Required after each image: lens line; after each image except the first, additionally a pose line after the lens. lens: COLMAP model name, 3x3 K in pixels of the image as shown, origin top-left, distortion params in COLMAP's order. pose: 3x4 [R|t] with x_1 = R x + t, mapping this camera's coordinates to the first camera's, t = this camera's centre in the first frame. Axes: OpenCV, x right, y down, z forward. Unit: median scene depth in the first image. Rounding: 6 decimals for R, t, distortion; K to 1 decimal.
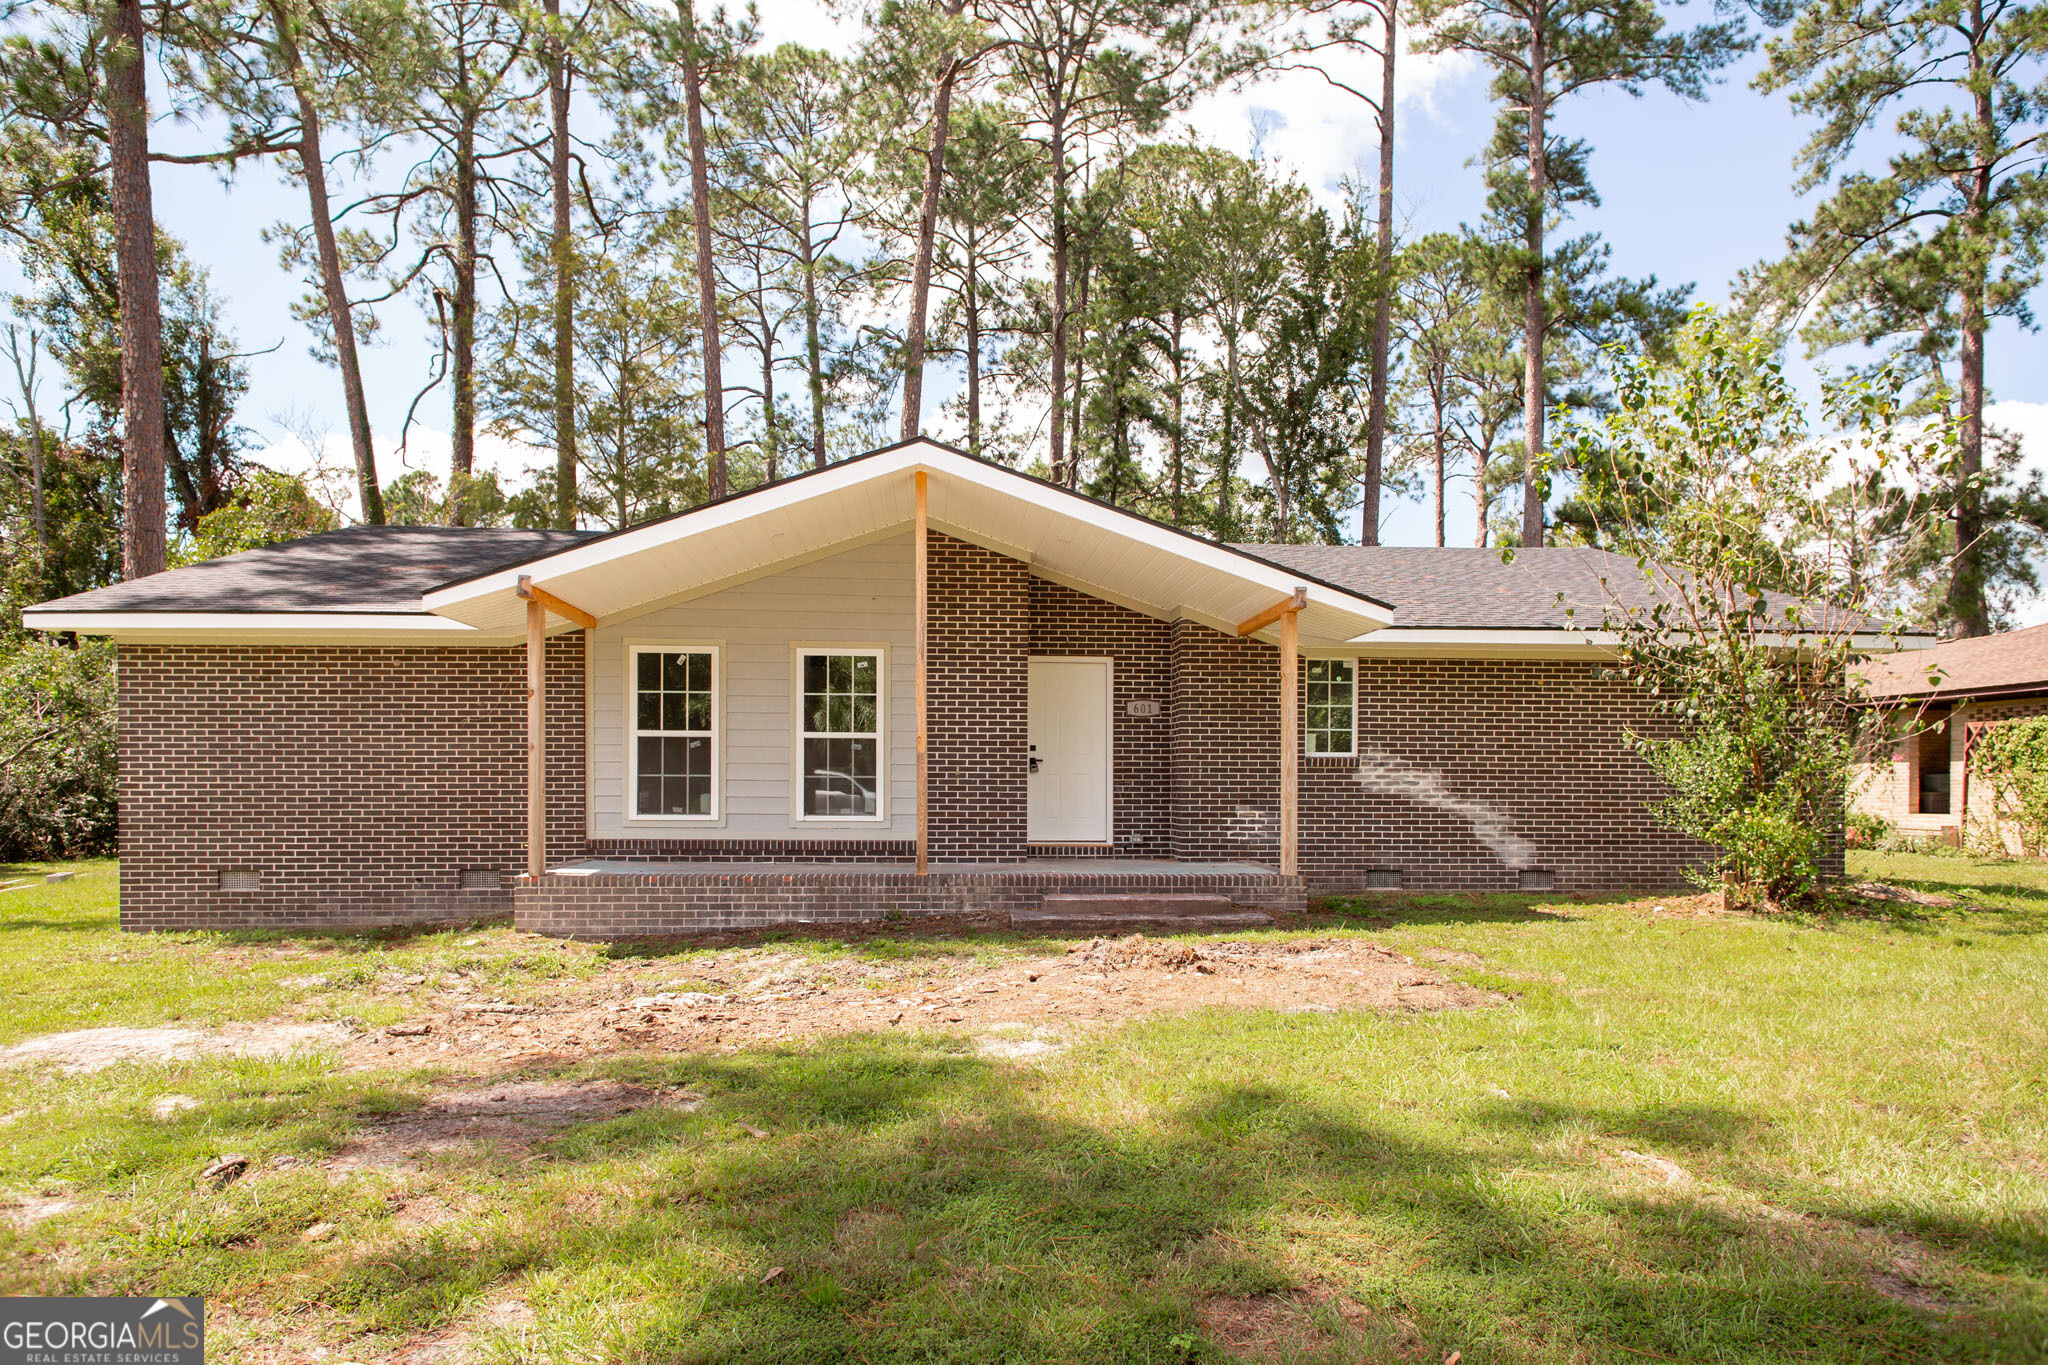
lens RADIAL K [[1189.7, 0, 1024.0], [0, 1189.7, 682.5], [0, 0, 1]] dist [0.013580, -0.000620]
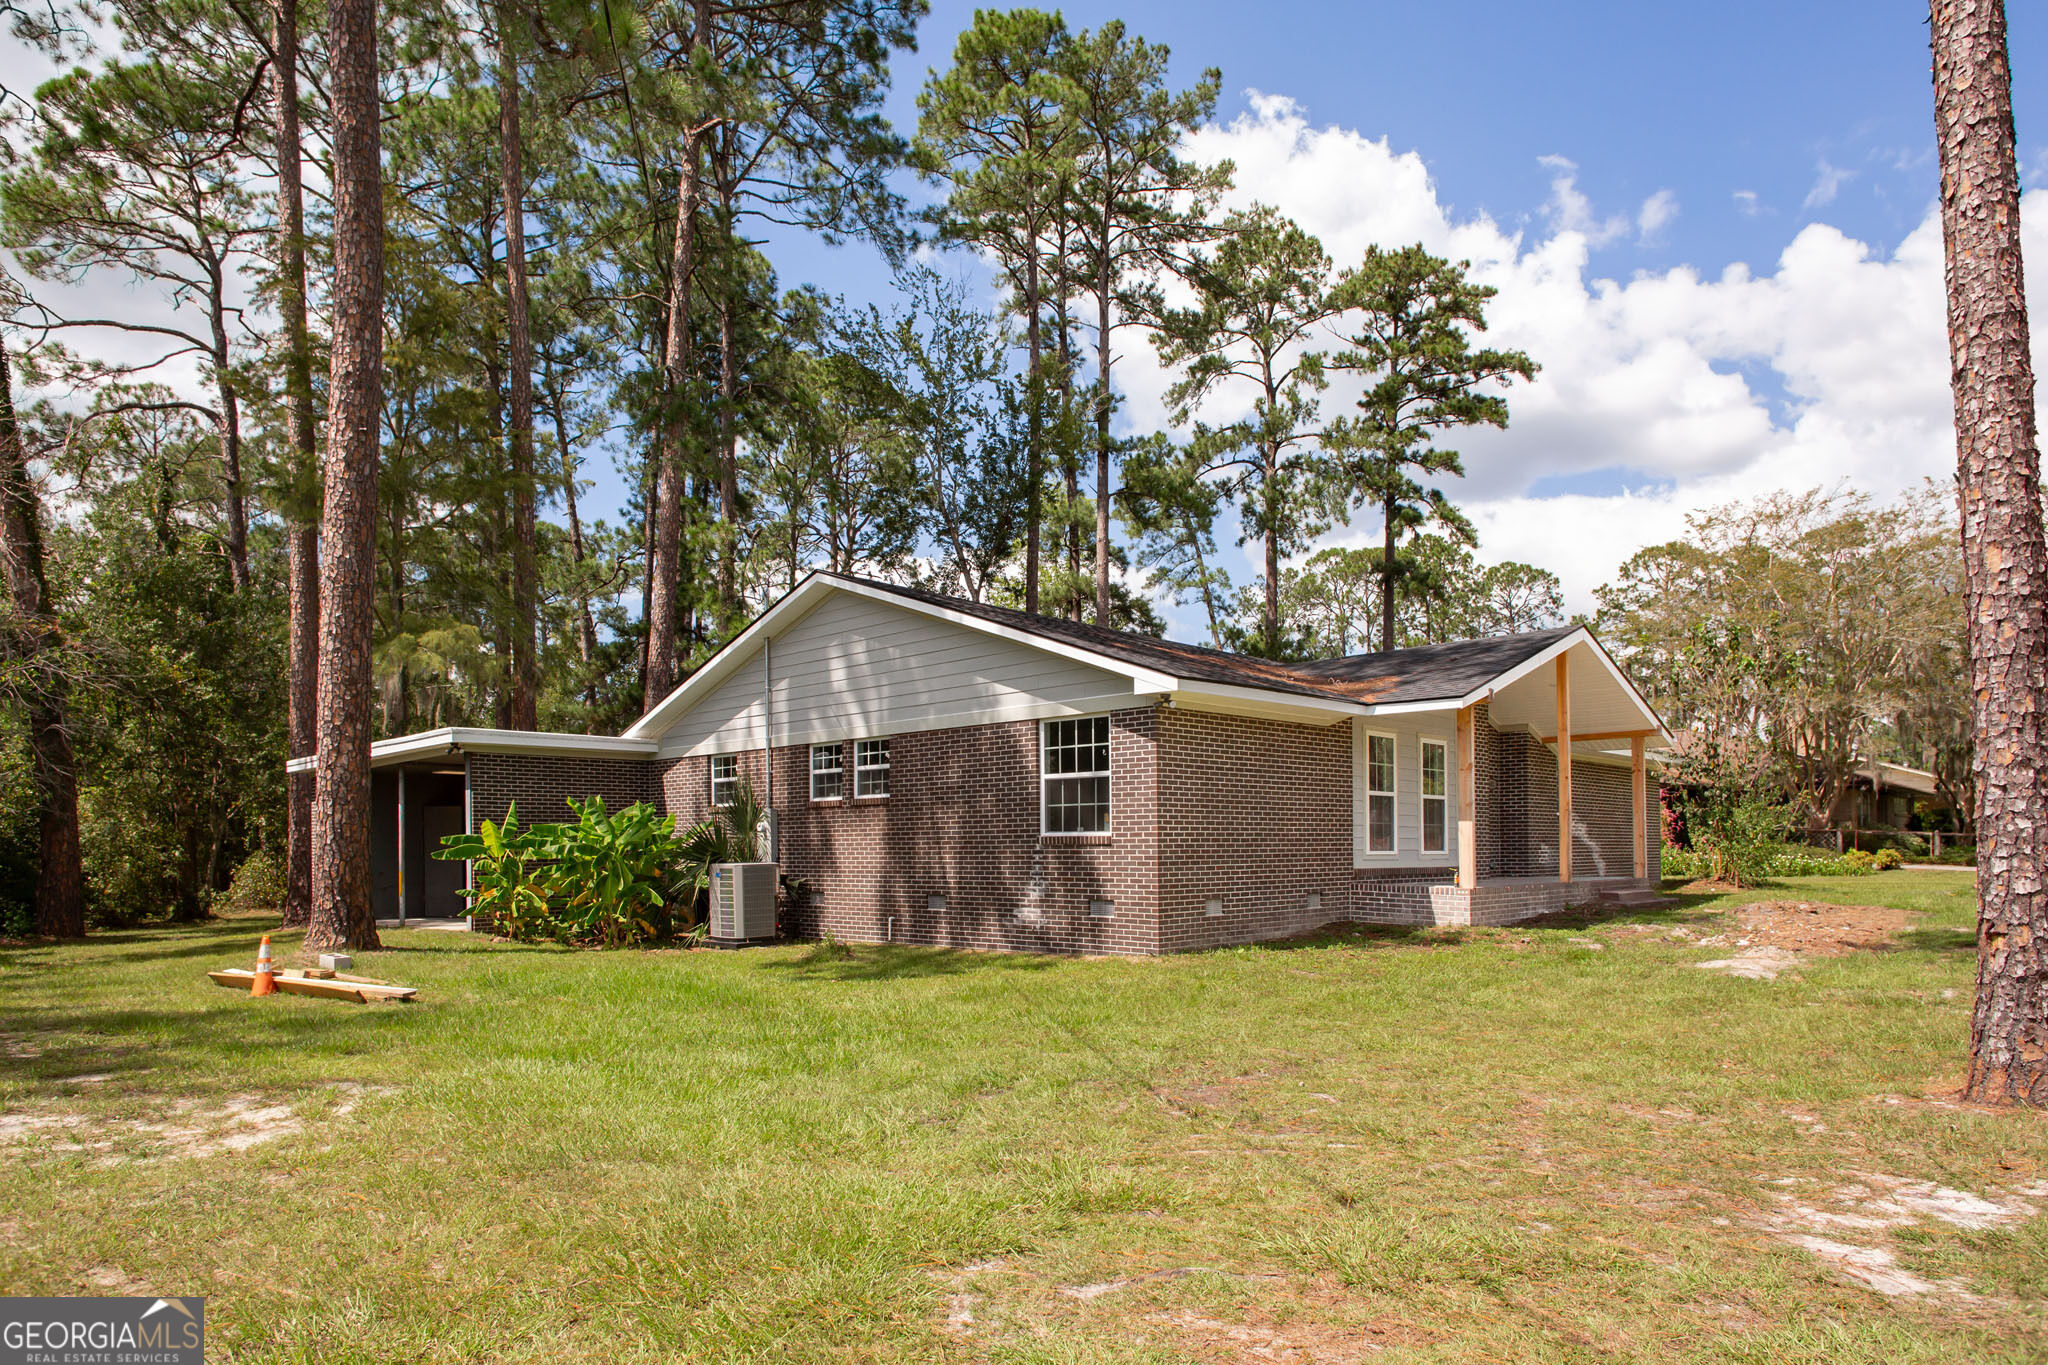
lens RADIAL K [[1239.9, 0, 1024.0], [0, 1239.9, 682.5], [0, 0, 1]] dist [0.001849, -0.000610]
pose [[0.726637, 0.086212, 0.681591, -1.562553], [-0.050592, 0.996116, -0.072060, 0.036555], [-0.685157, 0.017879, 0.728176, 0.196964]]
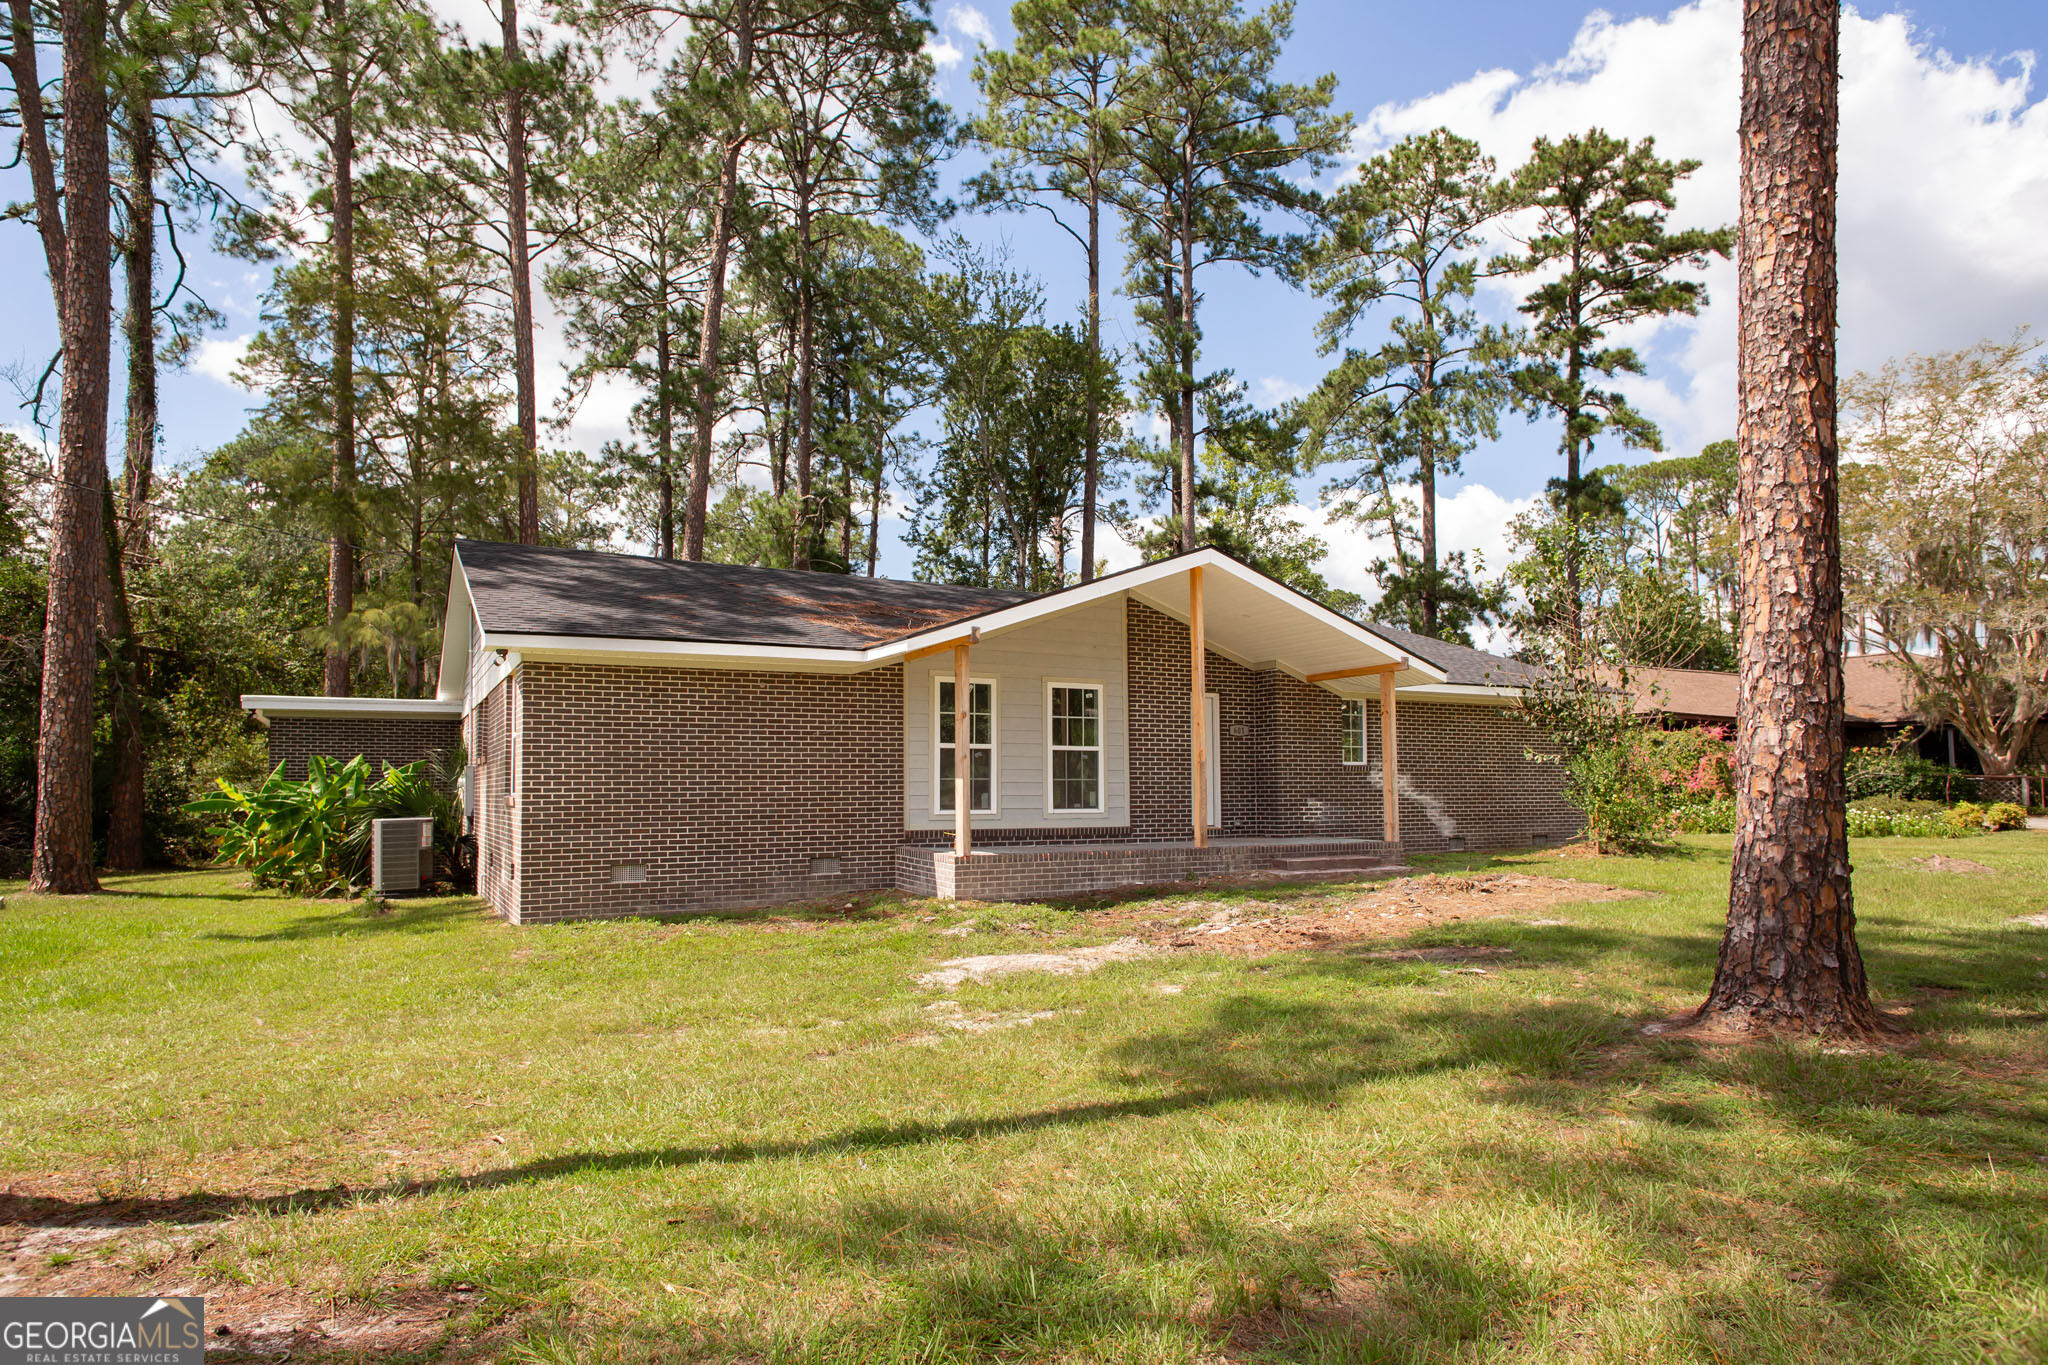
lens RADIAL K [[1164.2, 0, 1018.5], [0, 1164.2, 610.3], [0, 0, 1]] dist [-0.001504, -0.000252]
pose [[0.904542, 0.057257, 0.422523, -0.747617], [-0.027107, 0.996660, -0.077030, -0.007314], [-0.425523, 0.058223, 0.903073, -0.155386]]
